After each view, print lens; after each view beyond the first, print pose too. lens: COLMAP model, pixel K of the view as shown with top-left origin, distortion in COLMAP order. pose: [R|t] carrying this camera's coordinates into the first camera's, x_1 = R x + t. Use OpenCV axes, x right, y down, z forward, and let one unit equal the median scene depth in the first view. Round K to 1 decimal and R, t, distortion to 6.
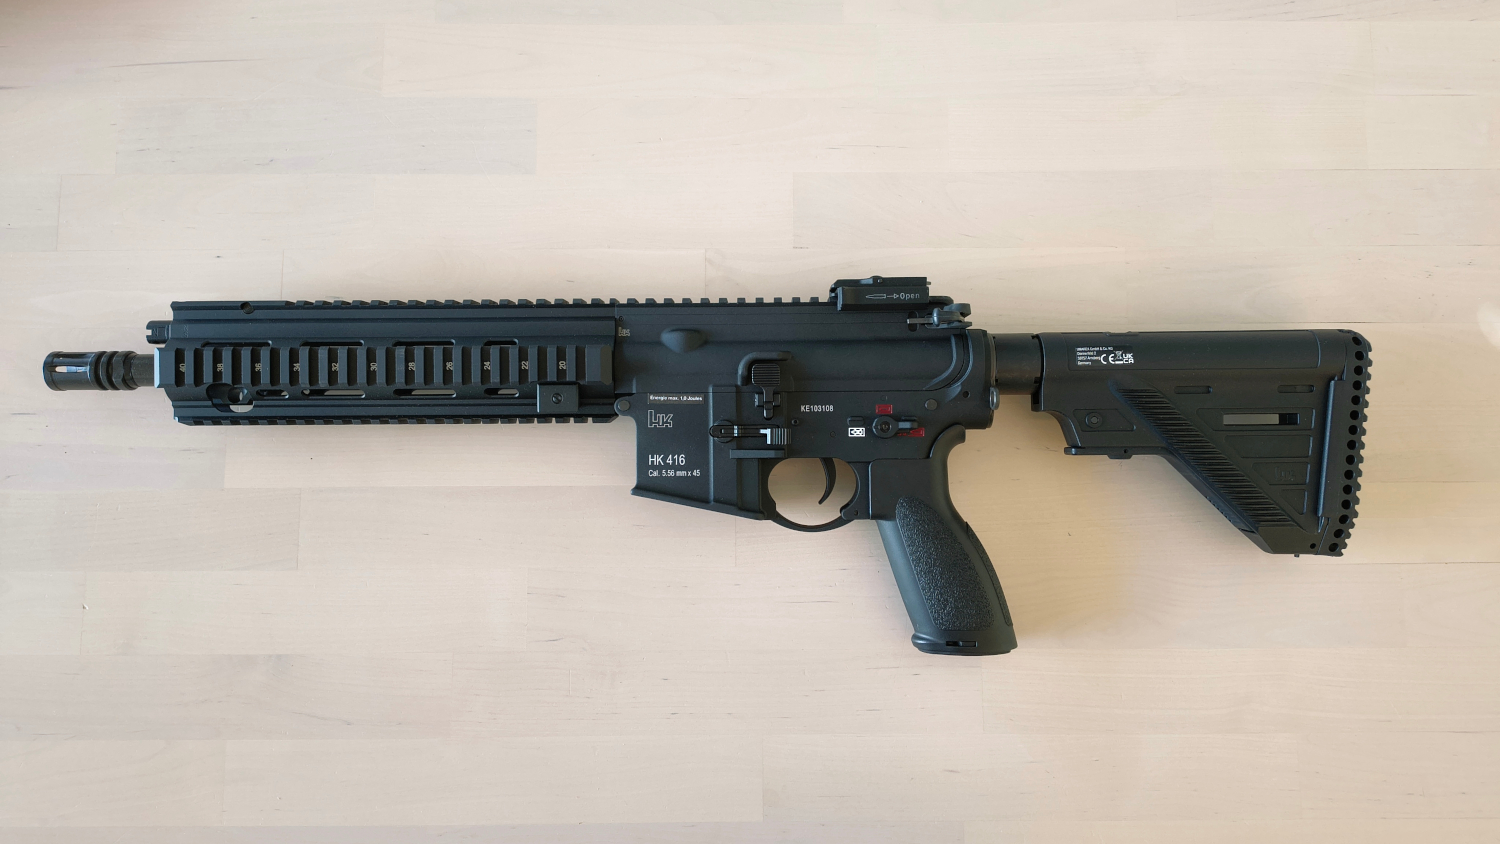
lens RADIAL K [[1003.1, 0, 750.0], [0, 1003.1, 422.0], [0, 0, 1]] dist [0.020864, -0.067693]
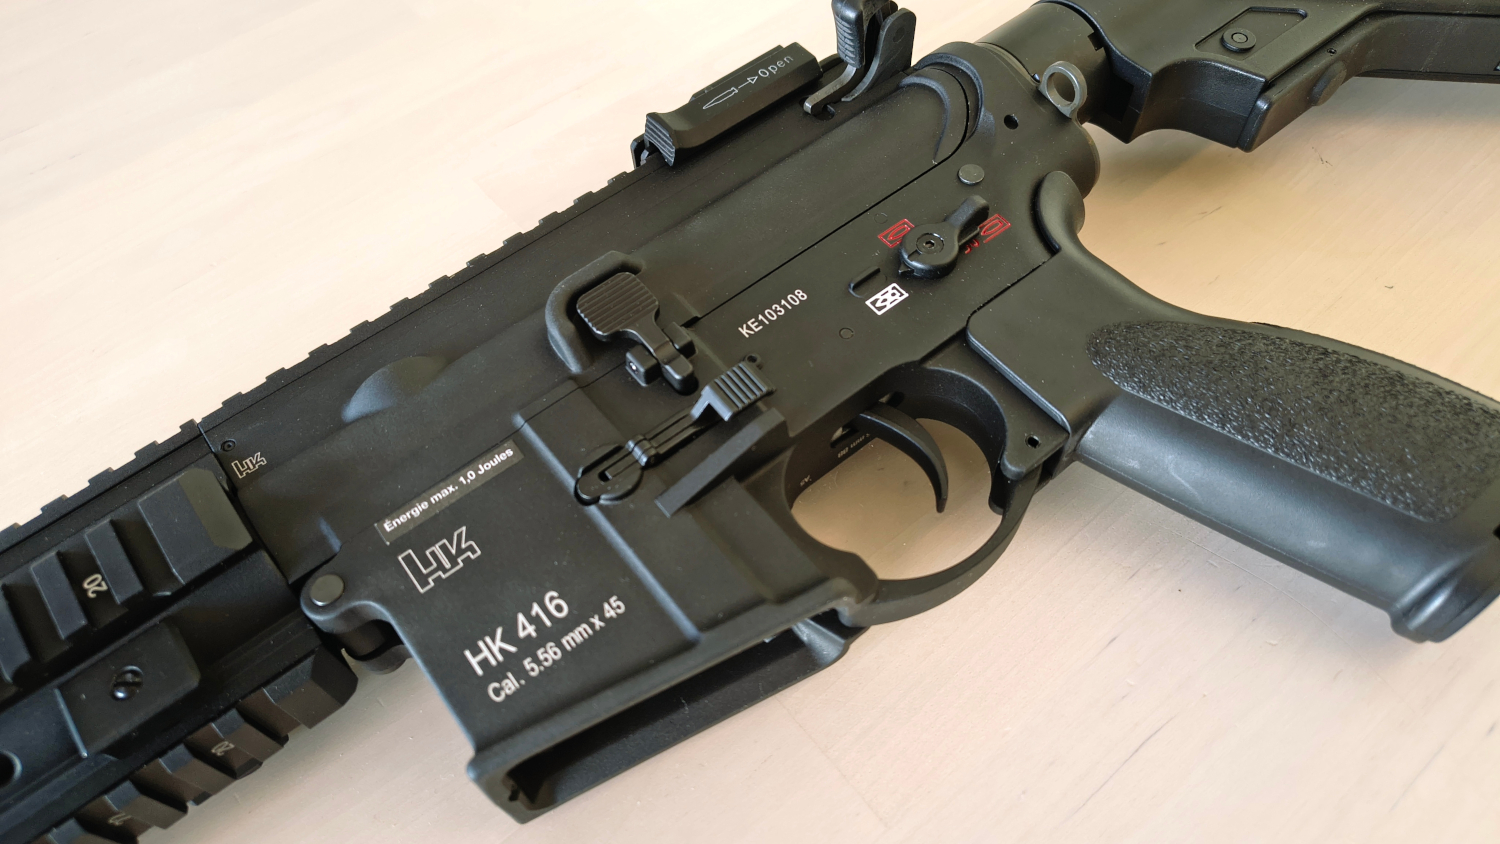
lens RADIAL K [[1003.1, 0, 750.0], [0, 1003.1, 422.0], [0, 0, 1]] dist [0.020864, -0.067693]
pose [[0.784691, -0.539077, 0.306034, -0.086719], [0.619629, 0.667878, -0.412309, 0.175537], [0.017873, 0.513163, 0.858105, 0.680727]]
